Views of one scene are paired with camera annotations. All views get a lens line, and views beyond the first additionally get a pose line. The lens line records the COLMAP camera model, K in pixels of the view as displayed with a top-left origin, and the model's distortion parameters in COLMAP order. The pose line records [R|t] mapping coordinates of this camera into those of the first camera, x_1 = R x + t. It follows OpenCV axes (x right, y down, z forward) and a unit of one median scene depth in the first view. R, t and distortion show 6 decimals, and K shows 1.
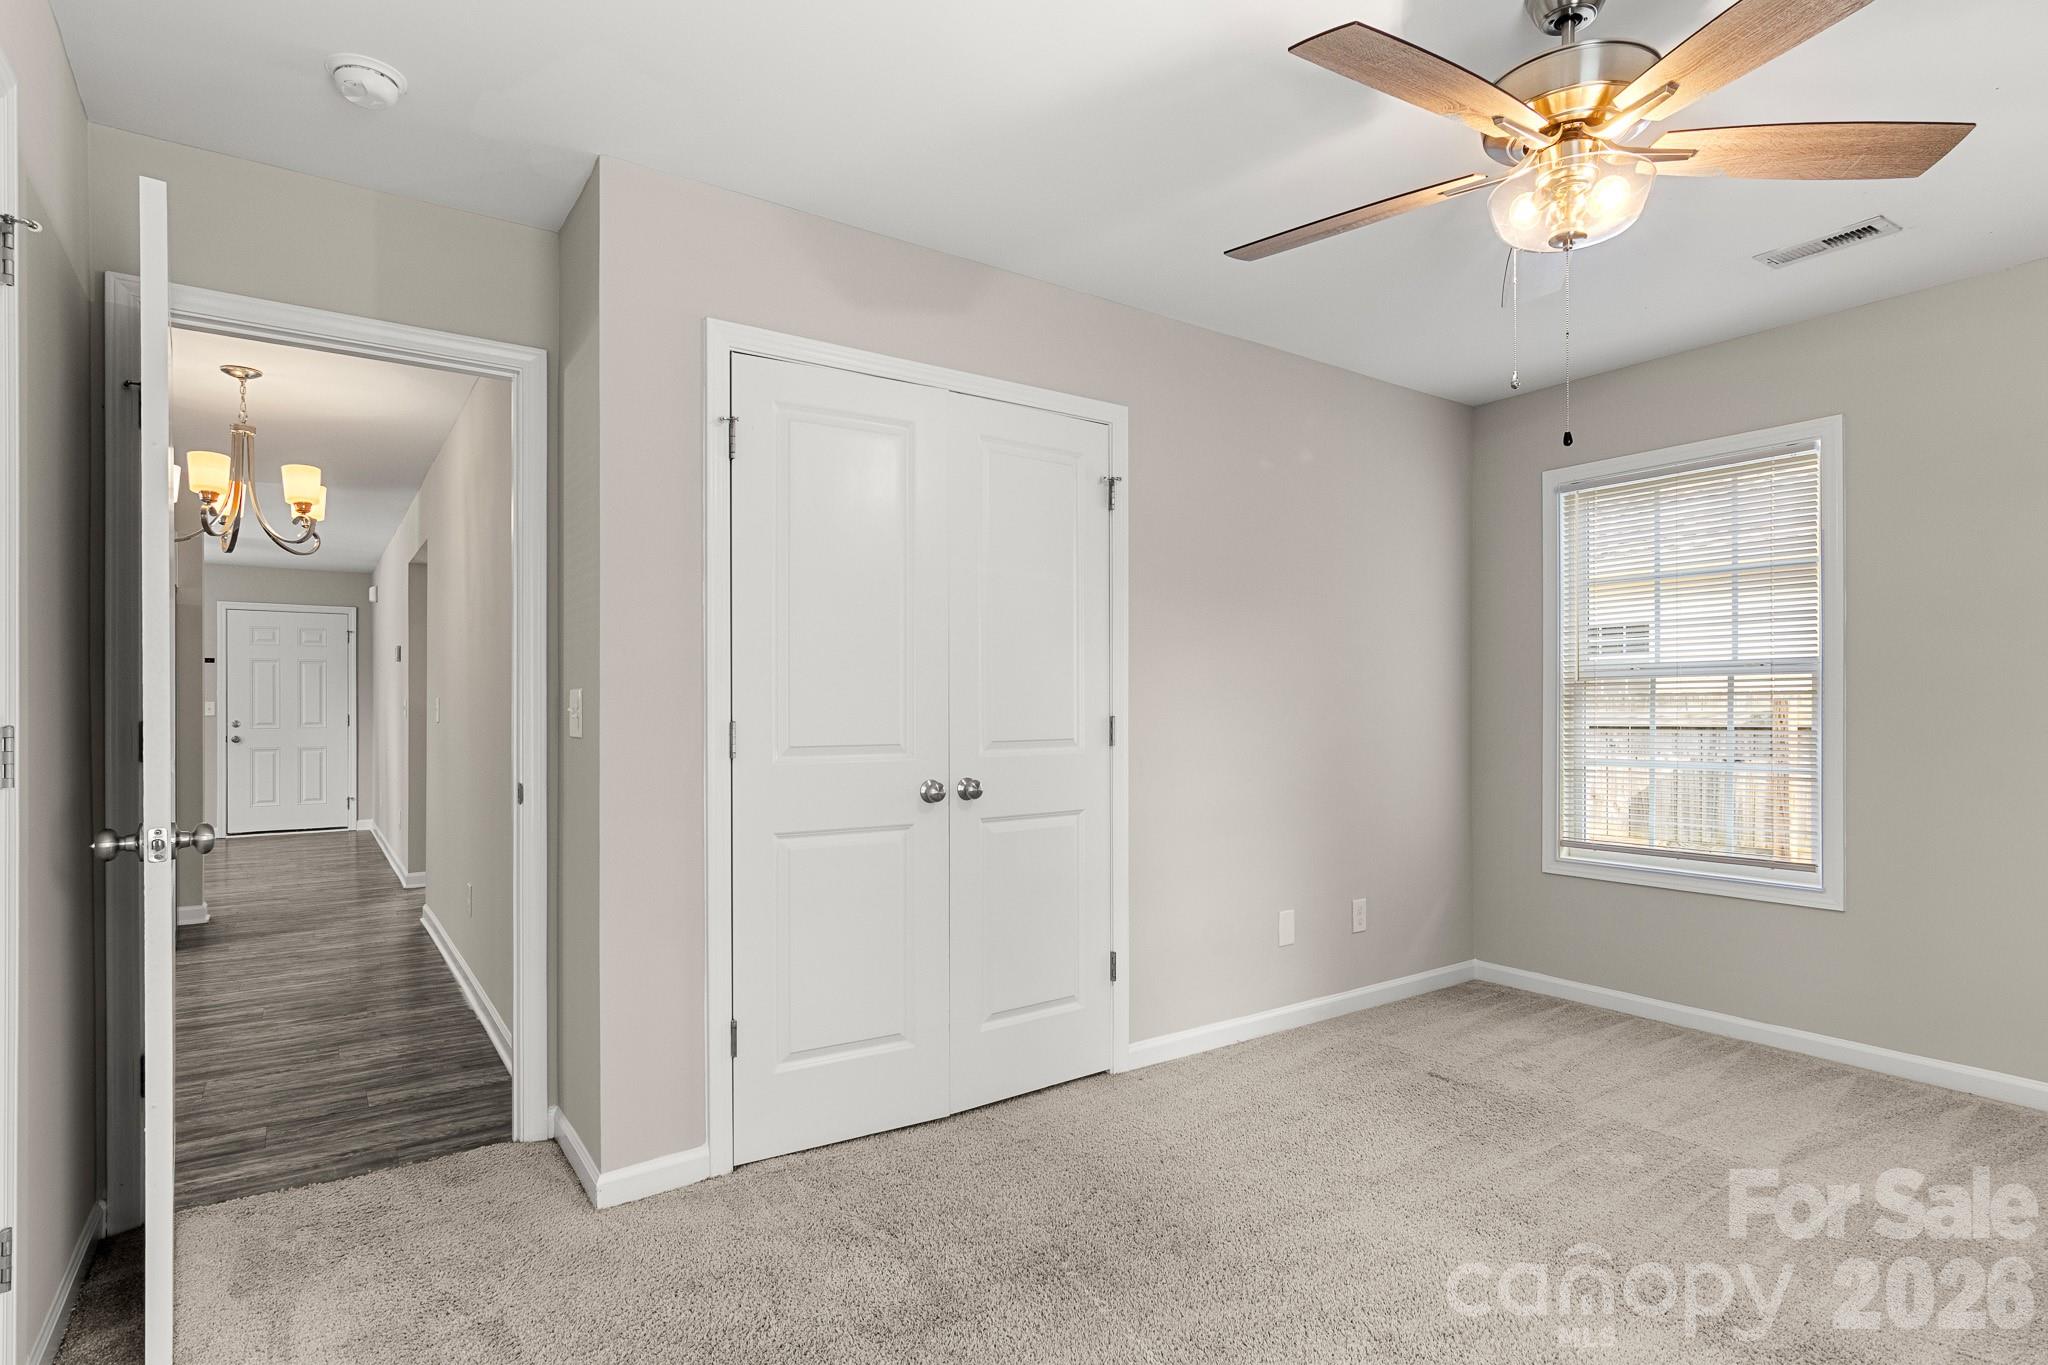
lens RADIAL K [[1054.6, 0, 1009.6], [0, 1054.6, 705.2], [0, 0, 1]] dist [-0.000723, 0.002343]
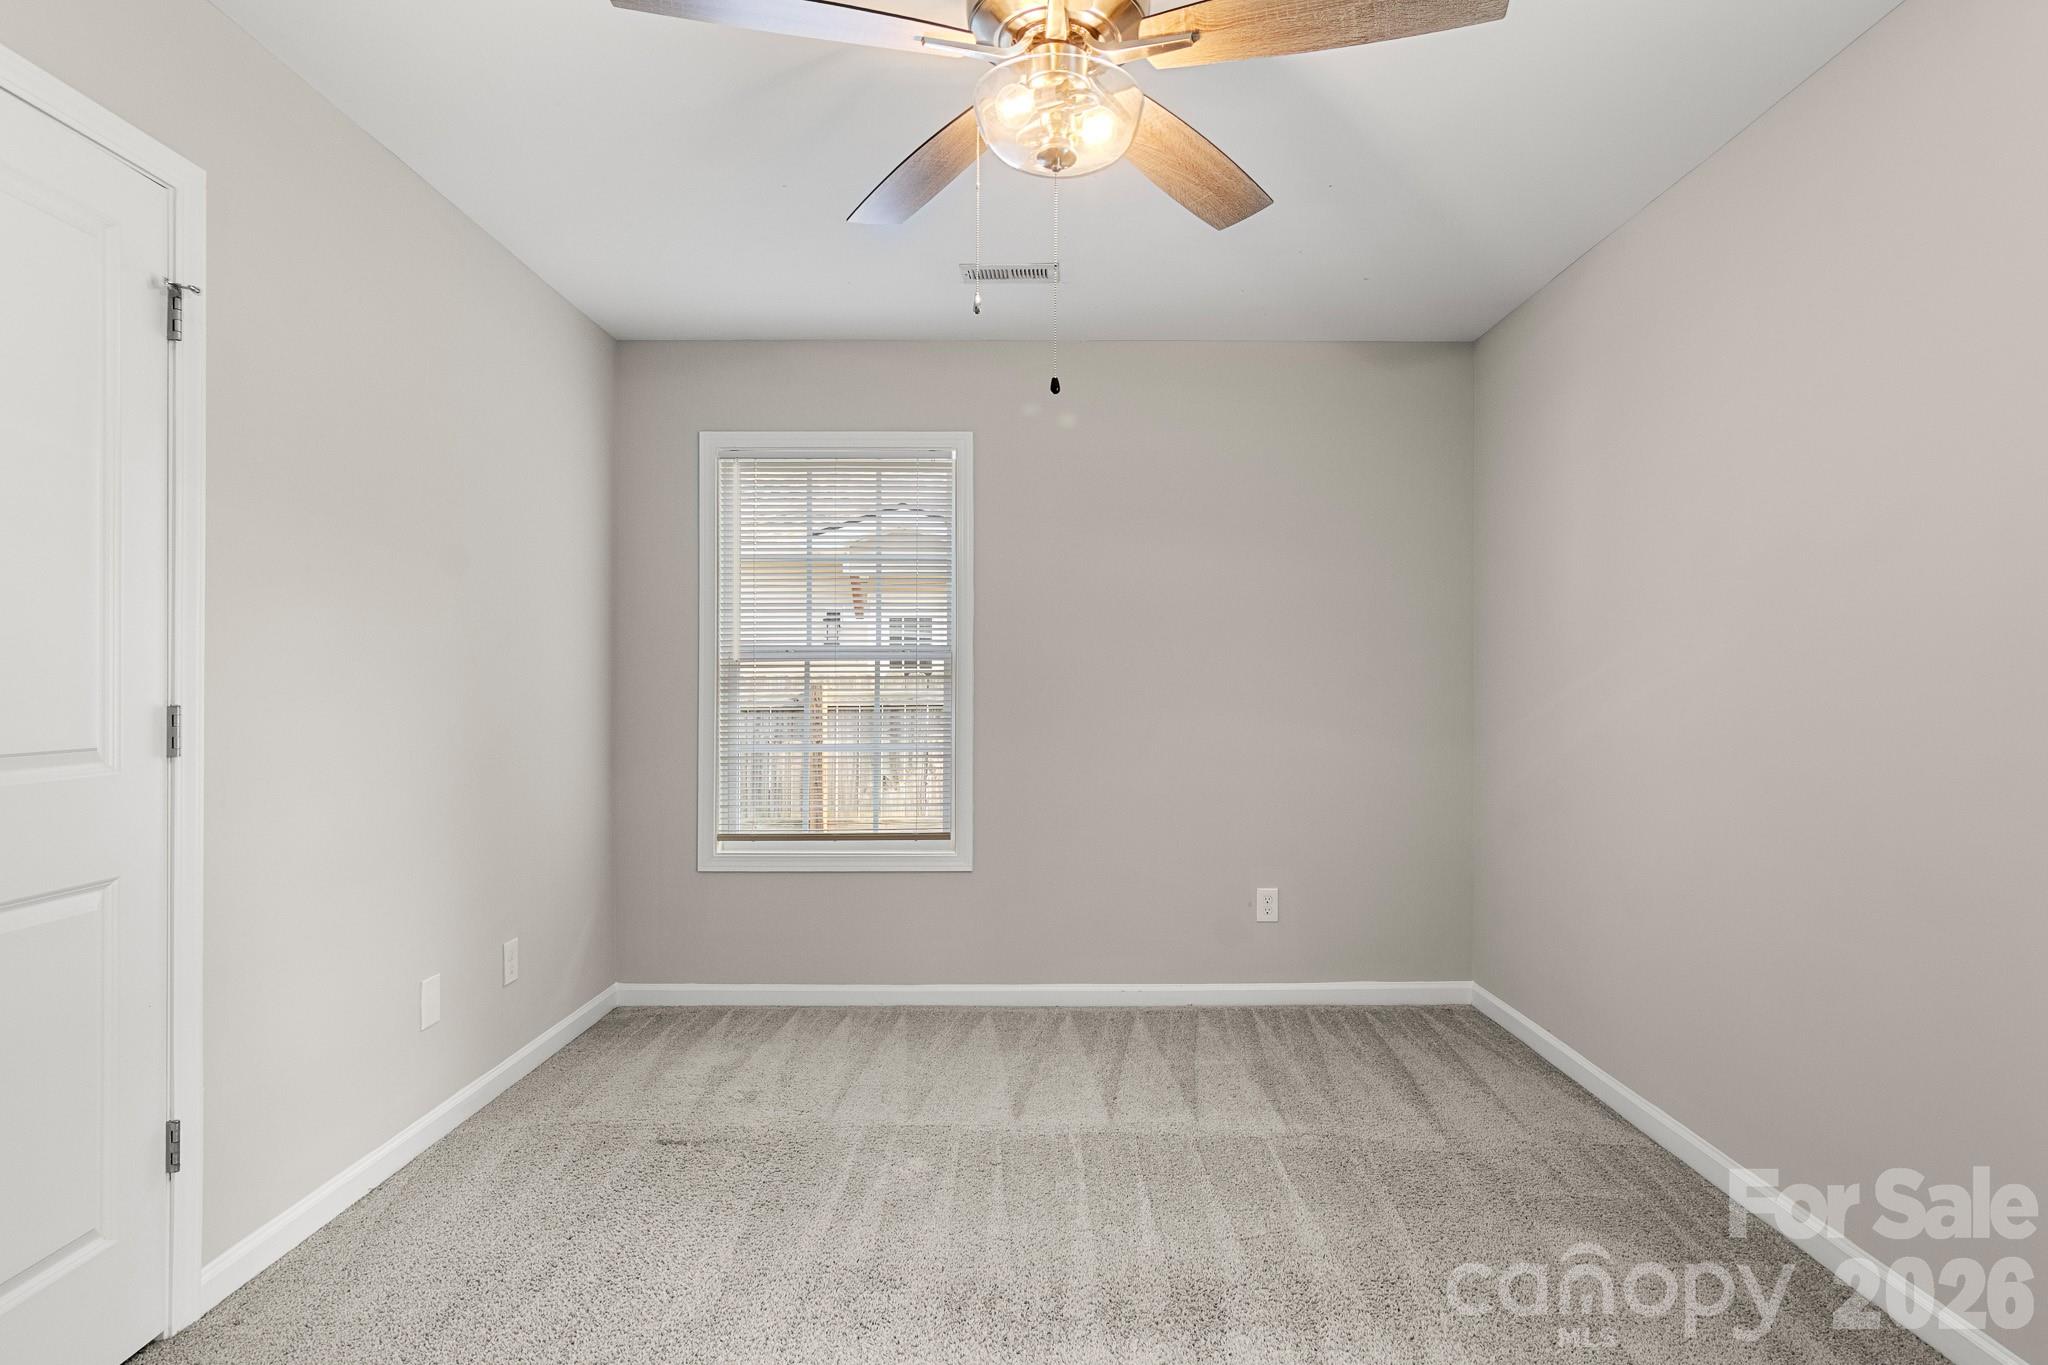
lens RADIAL K [[1060.0, 0, 960.1], [0, 1060.0, 688.4], [0, 0, 1]] dist [-0.001735, 0.002608]
pose [[0.552471, 0.003359, 0.833526, -0.144897], [-0.004140, 0.999991, -0.001285, 0.000499], [-0.833522, -0.002740, 0.552479, 0.335838]]
